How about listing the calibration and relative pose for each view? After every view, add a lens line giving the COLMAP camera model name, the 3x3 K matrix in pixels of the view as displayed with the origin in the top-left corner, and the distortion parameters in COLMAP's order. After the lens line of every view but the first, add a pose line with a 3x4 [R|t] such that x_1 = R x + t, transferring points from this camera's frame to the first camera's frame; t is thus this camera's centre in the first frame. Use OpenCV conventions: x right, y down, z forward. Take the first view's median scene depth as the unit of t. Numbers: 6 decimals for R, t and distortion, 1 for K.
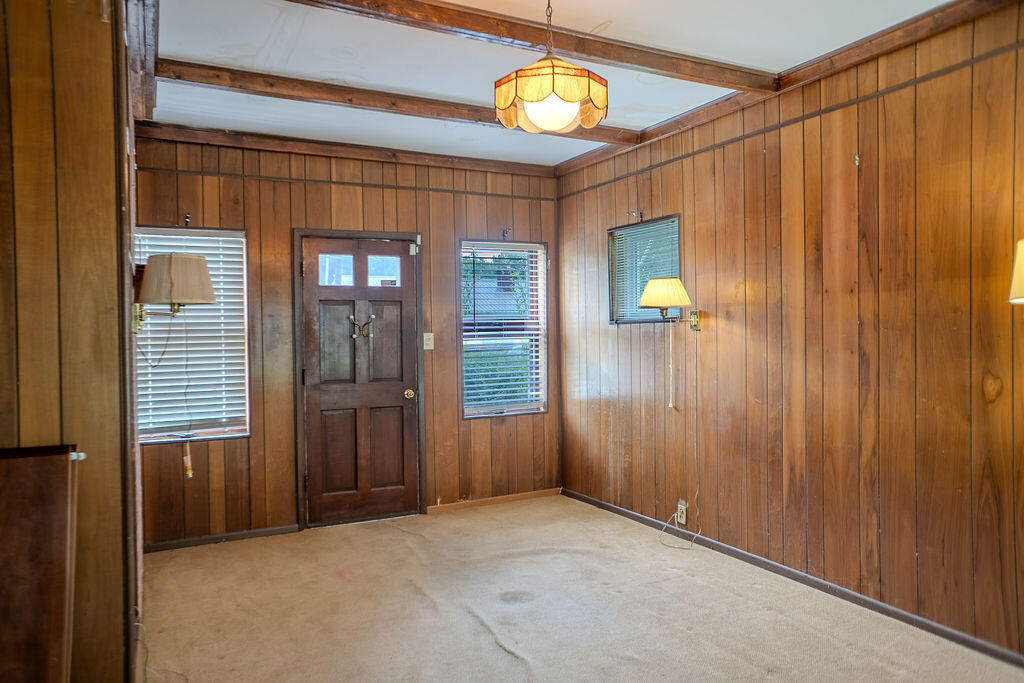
lens RADIAL K [[694.9, 0, 509.2], [0, 694.9, 339.6], [0, 0, 1]] dist [-0.075013, 0.091026]
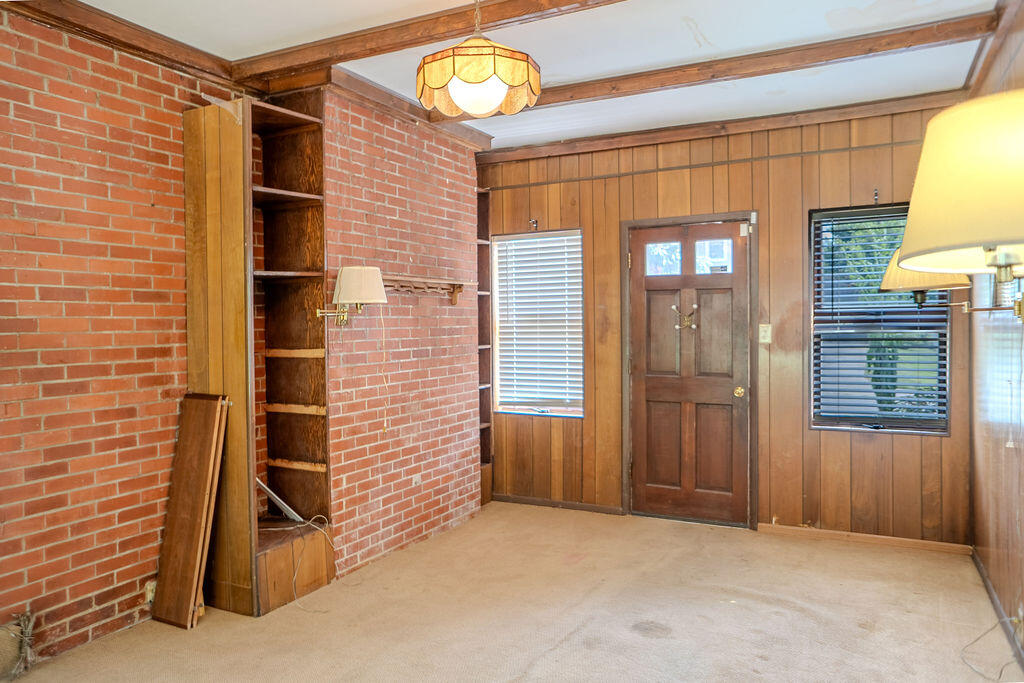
lens RADIAL K [[715.2, 0, 511.0], [0, 715.2, 339.1], [0, 0, 1]] dist [-0.031474, 0.042088]
pose [[0.581397, 0.026496, -0.813189, 0.450118], [-0.009847, 0.999626, 0.025531, -0.011247], [0.813560, -0.006836, 0.581440, 0.236521]]
